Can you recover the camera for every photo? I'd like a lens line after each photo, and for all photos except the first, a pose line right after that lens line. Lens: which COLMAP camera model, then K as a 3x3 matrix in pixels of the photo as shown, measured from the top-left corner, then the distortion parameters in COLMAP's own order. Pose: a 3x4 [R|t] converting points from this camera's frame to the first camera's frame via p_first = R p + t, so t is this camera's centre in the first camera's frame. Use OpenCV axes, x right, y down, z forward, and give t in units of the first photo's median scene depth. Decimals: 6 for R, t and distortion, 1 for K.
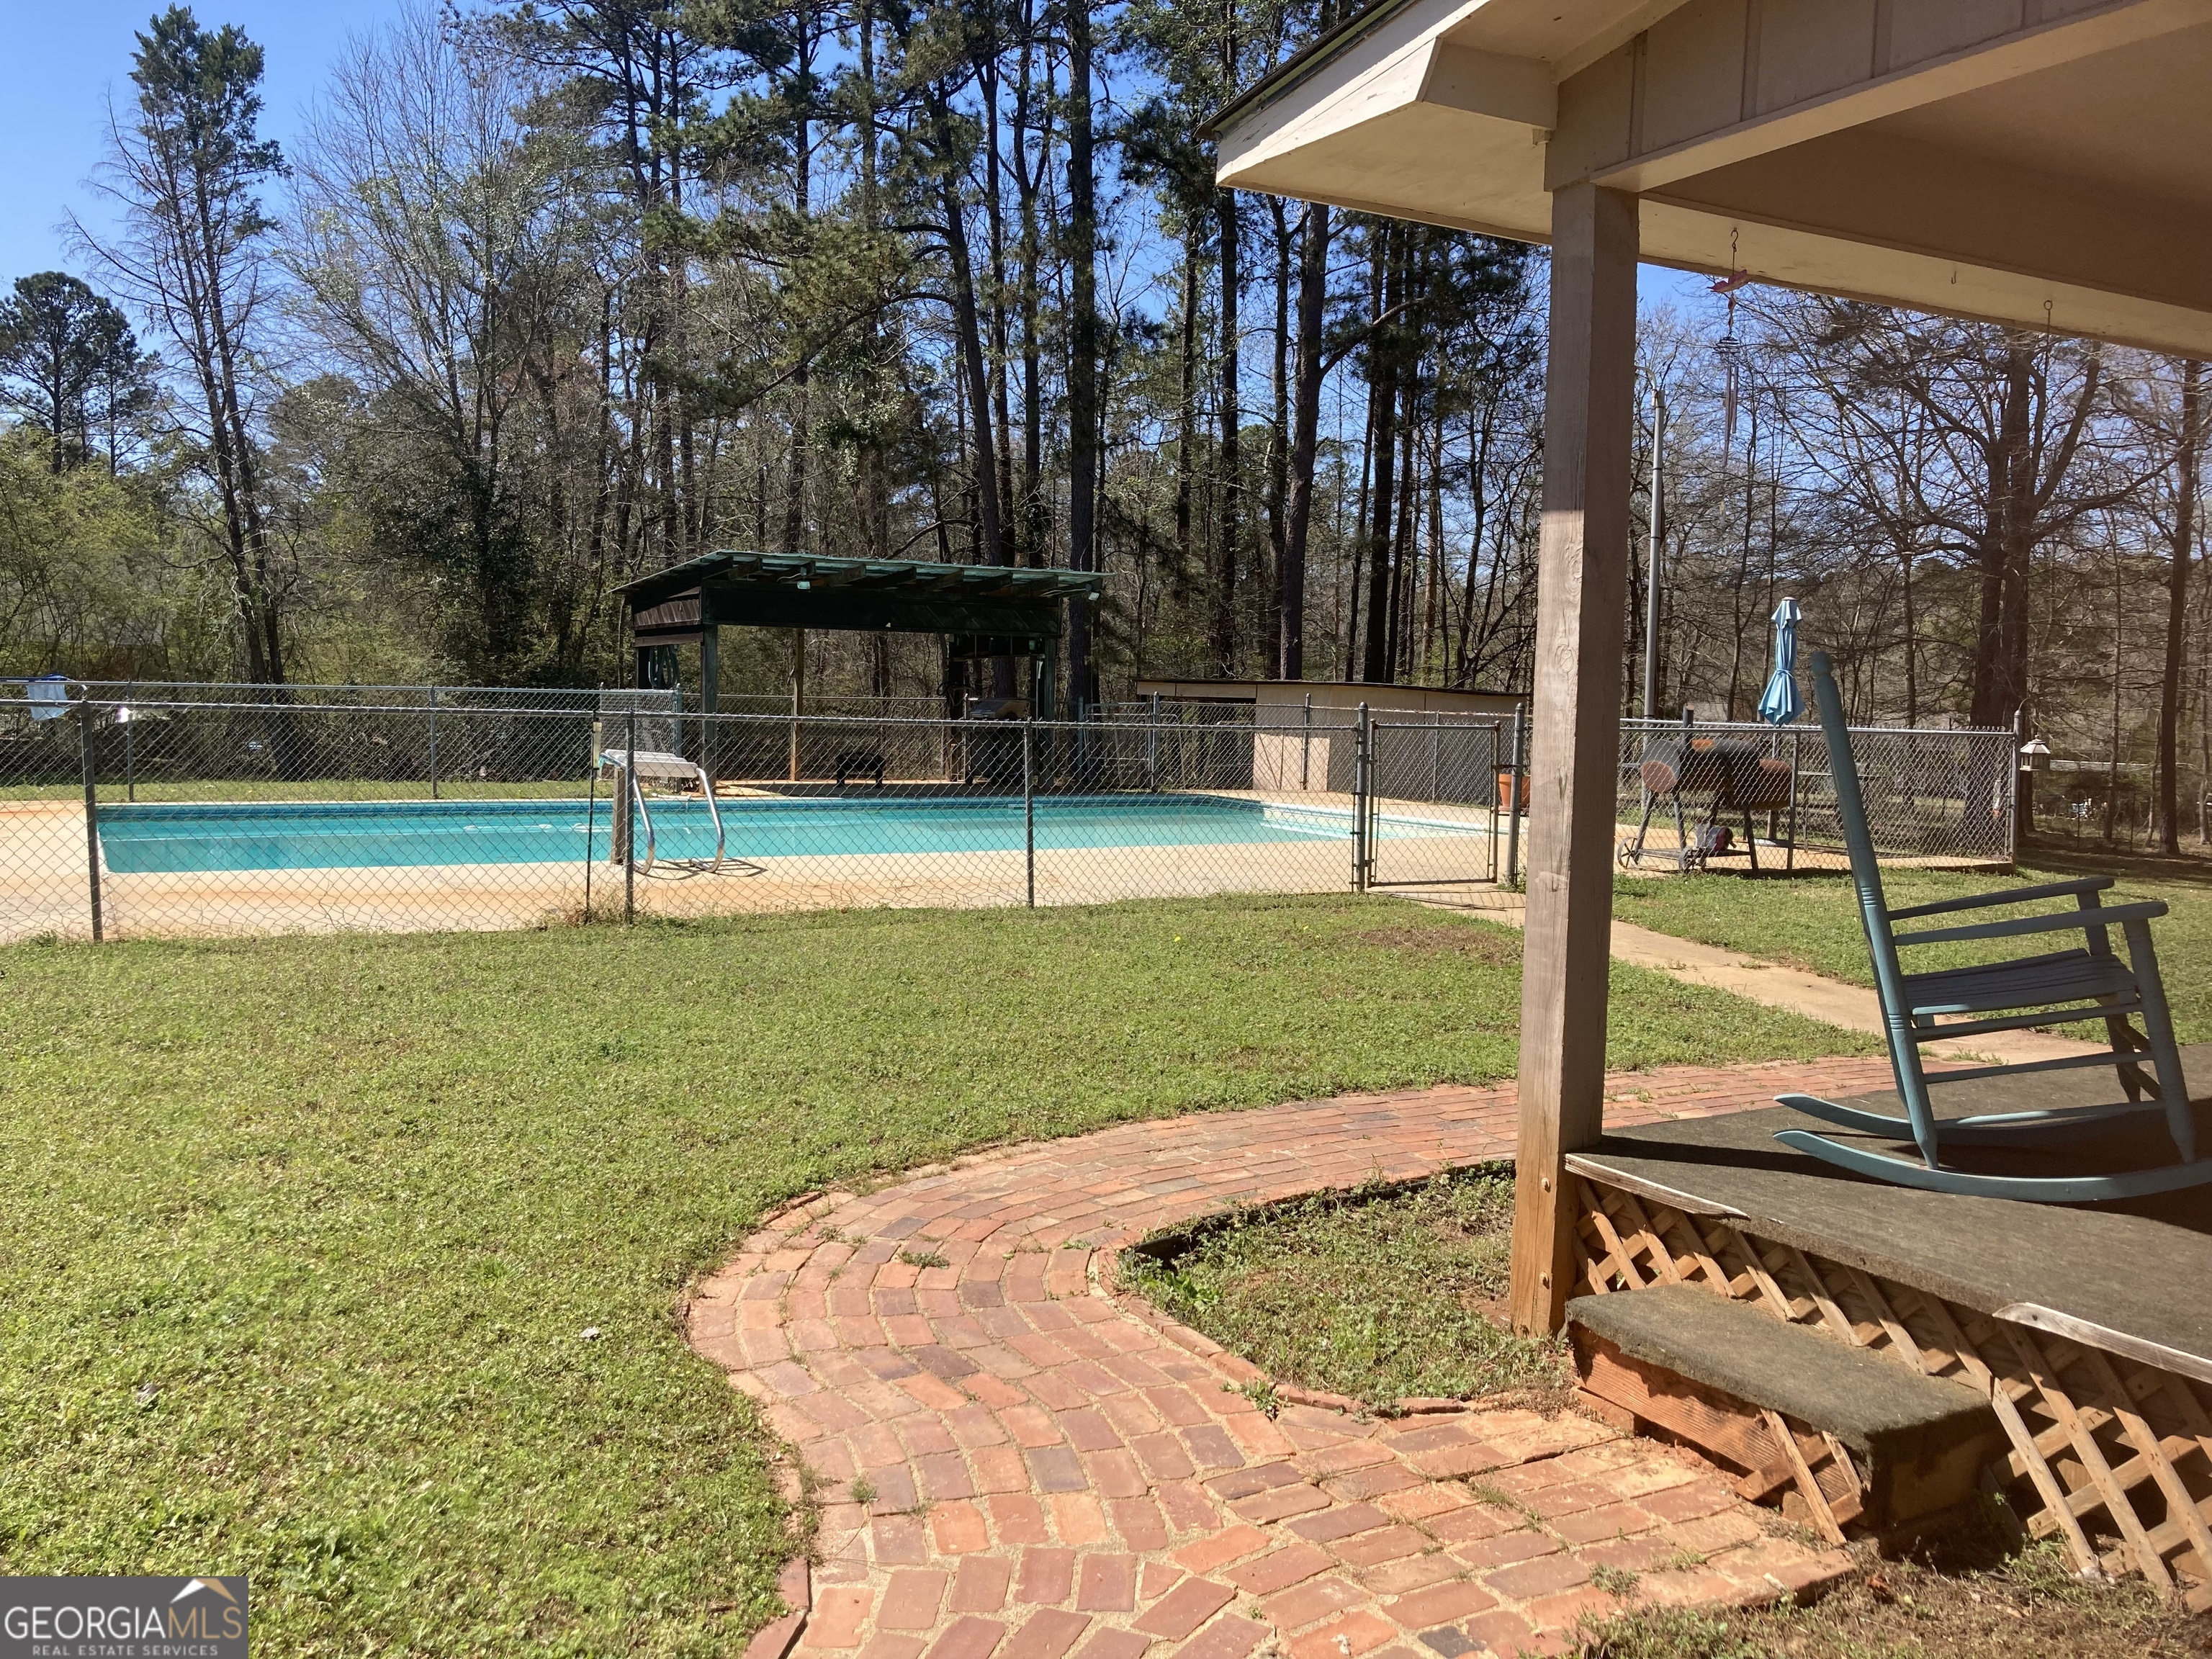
lens RADIAL K [[1823.1, 0, 1074.7], [0, 1823.1, 758.4], [0, 0, 1]] dist [0.007872, 0.006549]
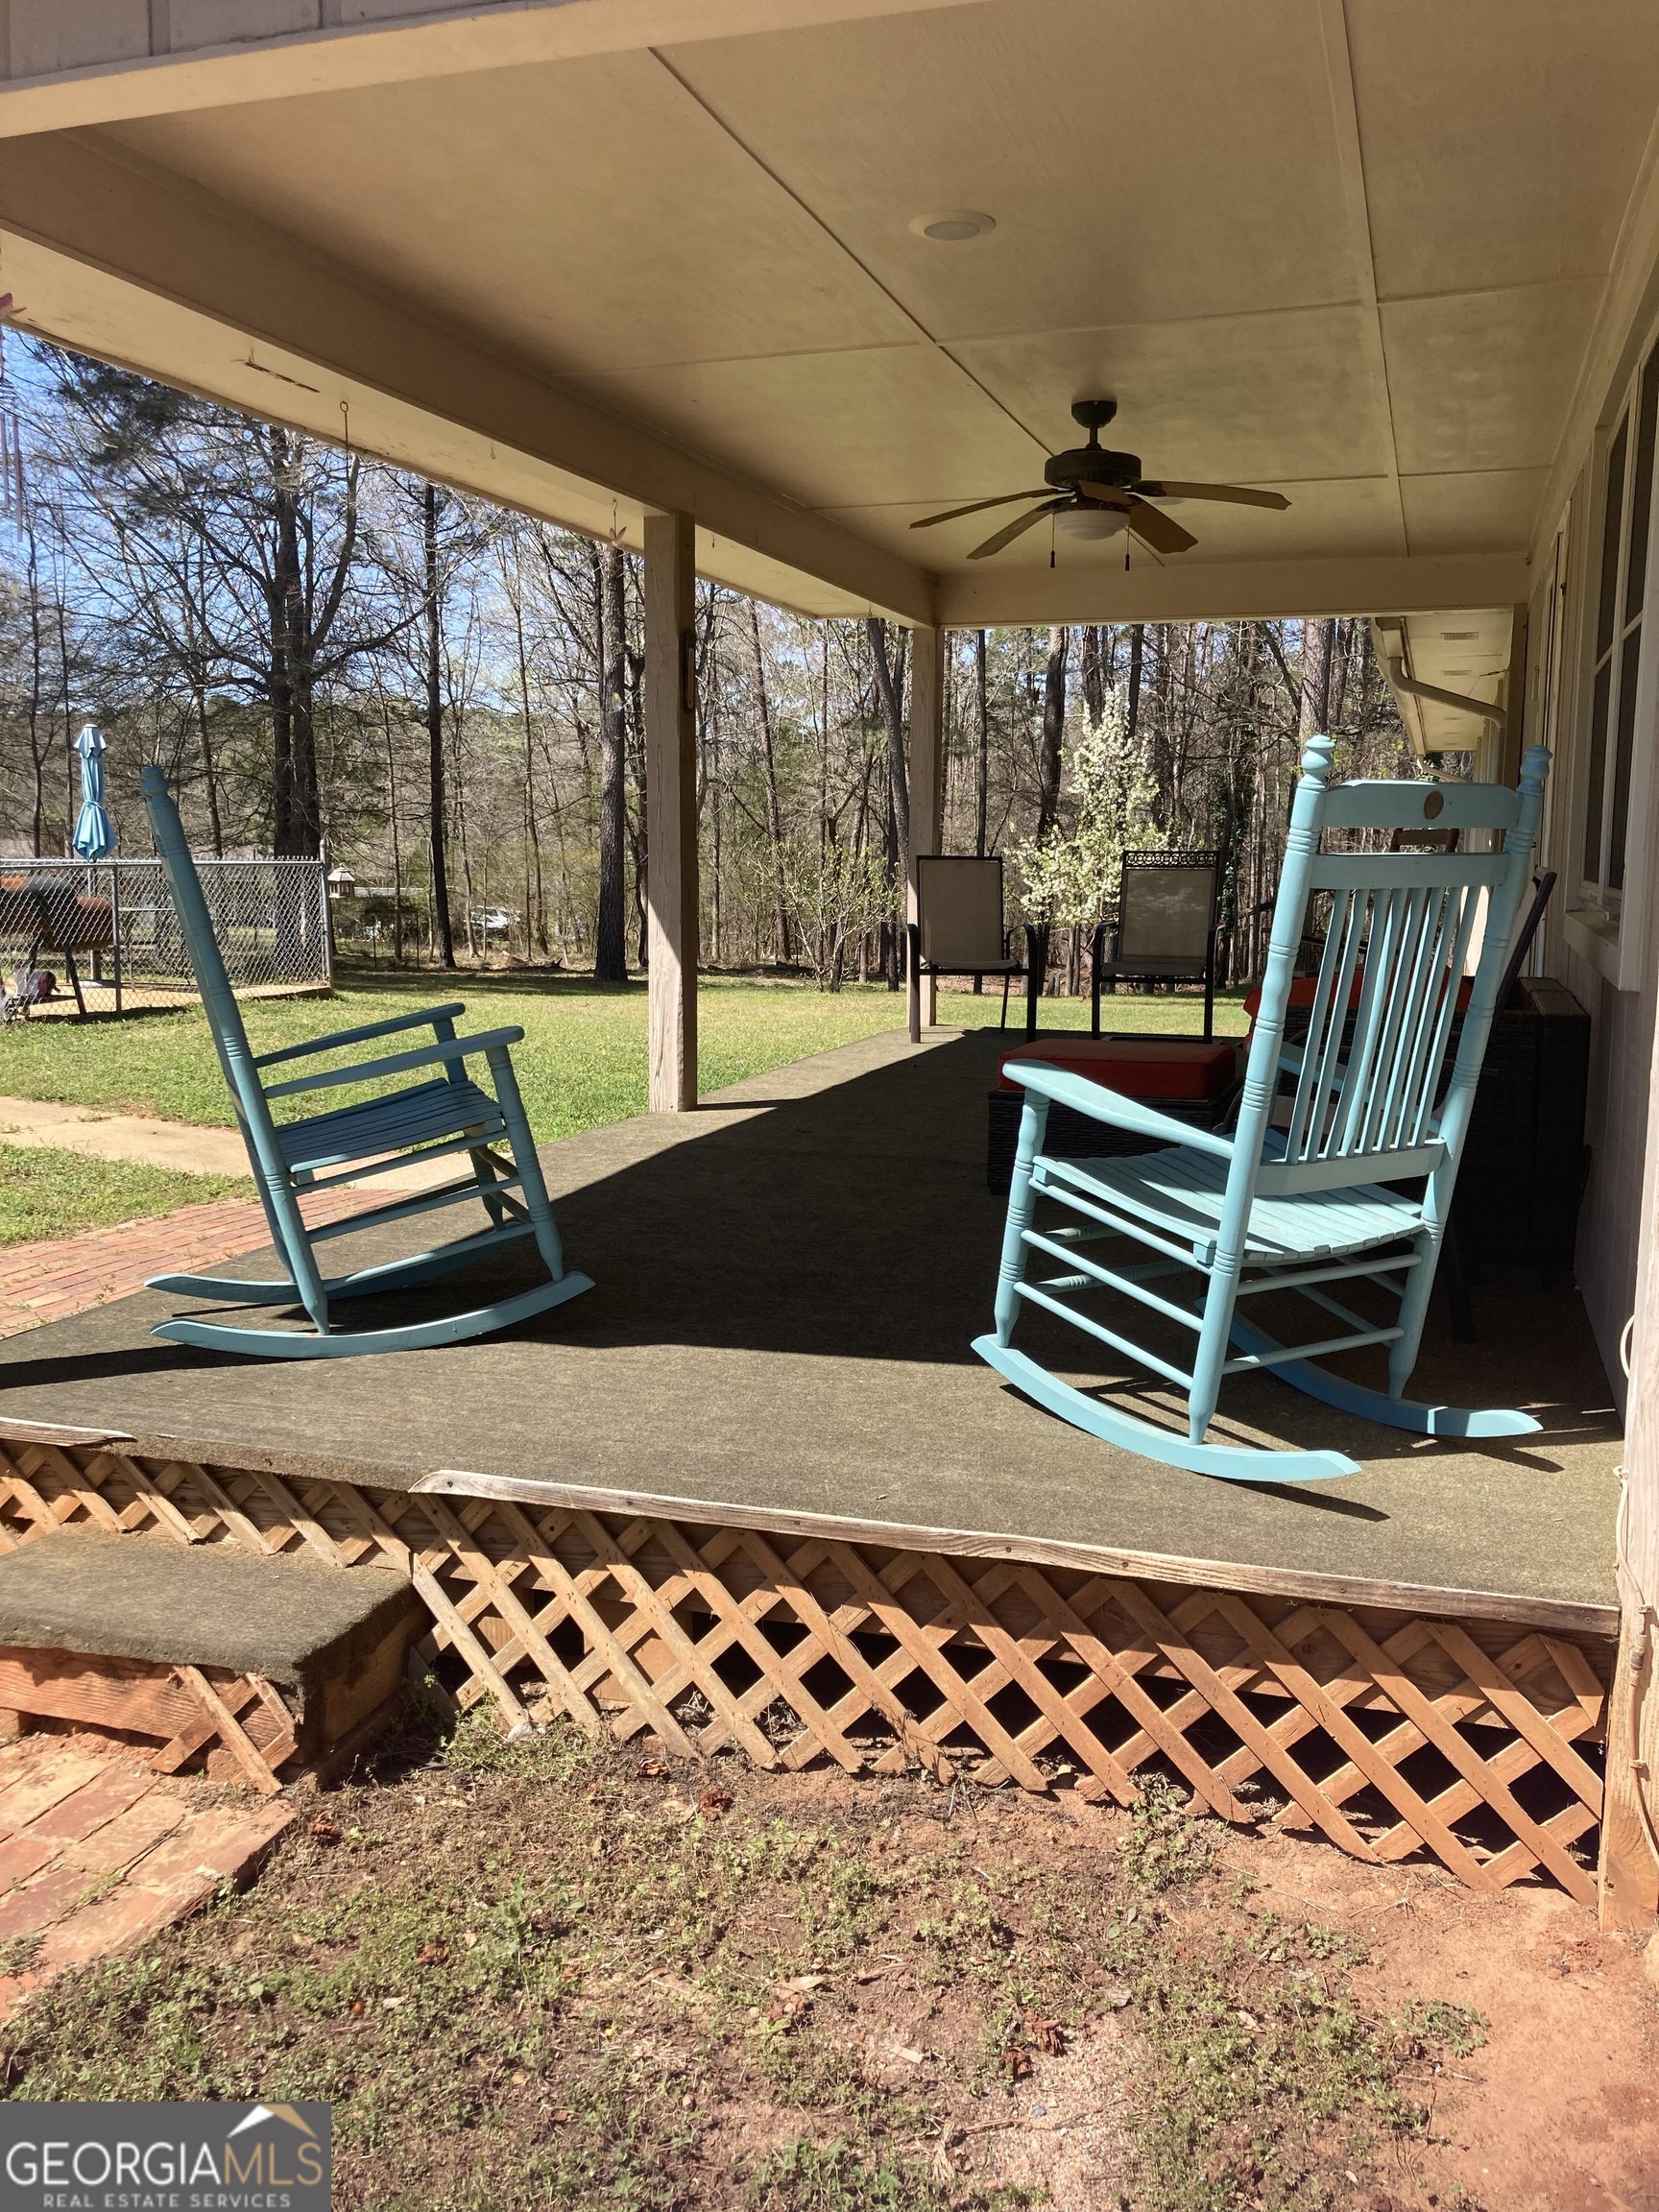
lens RADIAL K [[1823.1, 0, 829.5], [0, 1823.1, 1106.0], [0, 0, 1]] dist [0.007872, 0.006549]
pose [[0.730868, -0.117045, 0.672408, 0.046661], [0.038844, 0.990722, 0.130232, -0.000525], [-0.681412, -0.069064, 0.728634, 0.154033]]
